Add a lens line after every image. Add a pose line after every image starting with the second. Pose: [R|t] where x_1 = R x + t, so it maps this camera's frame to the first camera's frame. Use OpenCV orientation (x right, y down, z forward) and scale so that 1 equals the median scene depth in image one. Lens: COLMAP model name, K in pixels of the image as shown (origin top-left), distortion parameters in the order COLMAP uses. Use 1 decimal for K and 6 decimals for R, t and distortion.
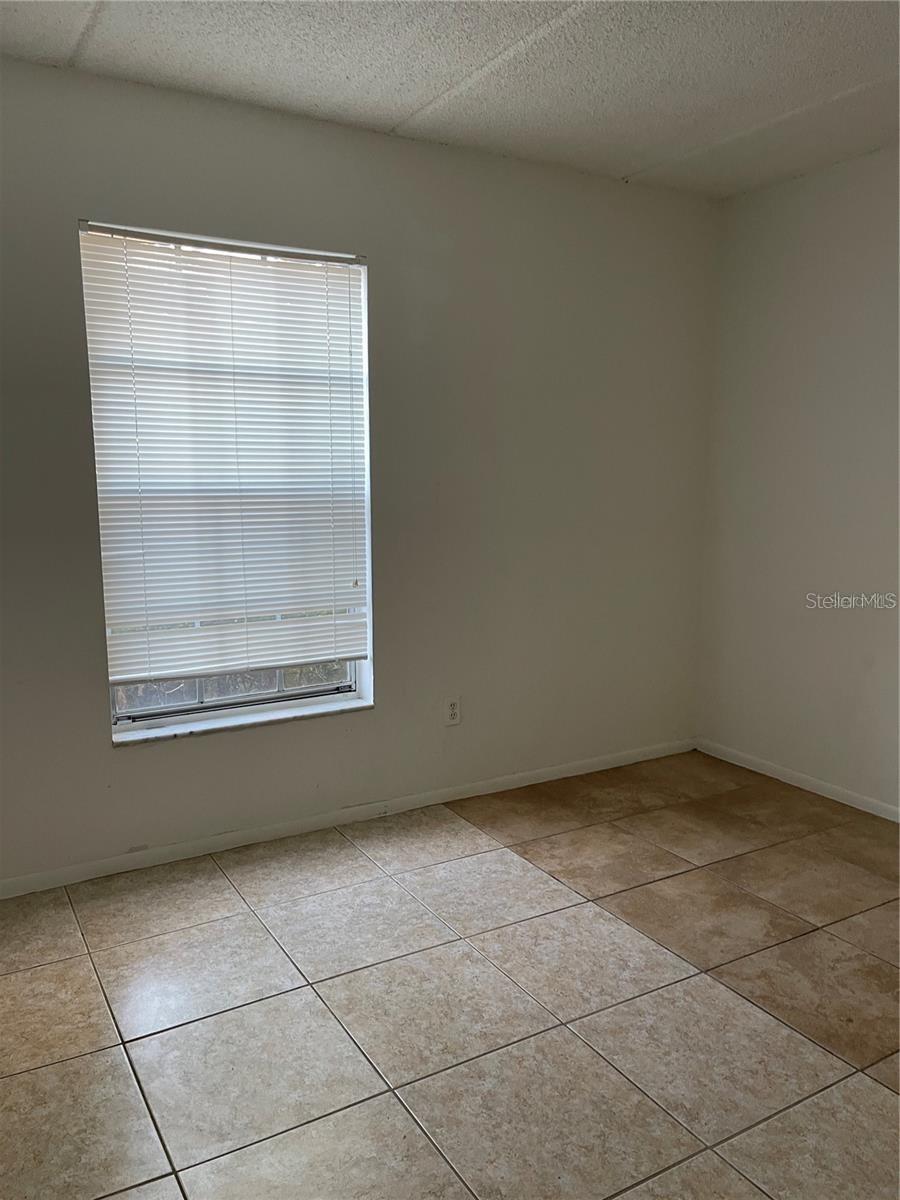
lens RADIAL K [[904.4, 0, 450.0], [0, 904.4, 600.0], [0, 0, 1]] dist [0.066752, -0.110969]
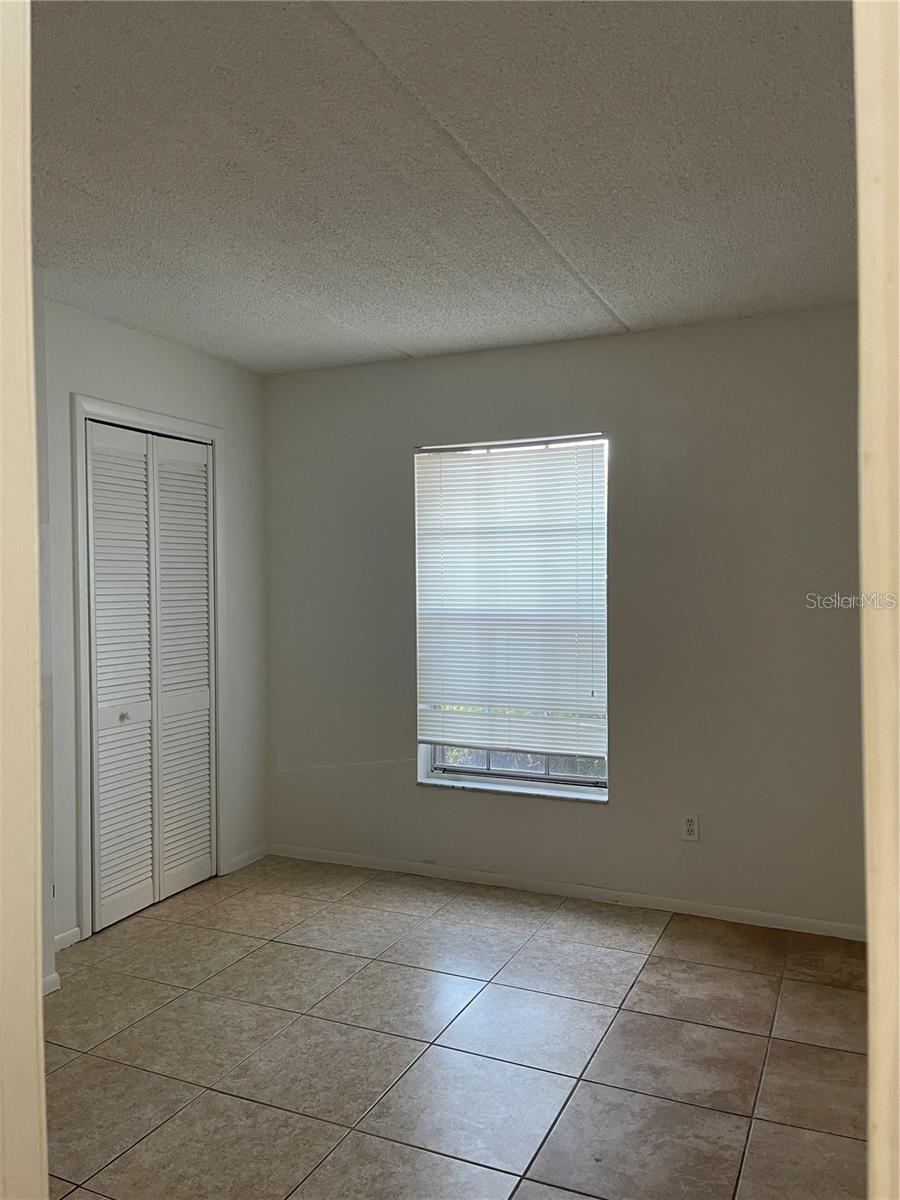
lens RADIAL K [[904.4, 0, 450.0], [0, 904.4, 600.0], [0, 0, 1]] dist [0.066752, -0.110969]
pose [[0.572719, 0.012803, -0.819652, 0.838008], [-0.112238, 0.991686, -0.062935, -0.048697], [0.812032, 0.128040, 0.569394, 0.159609]]
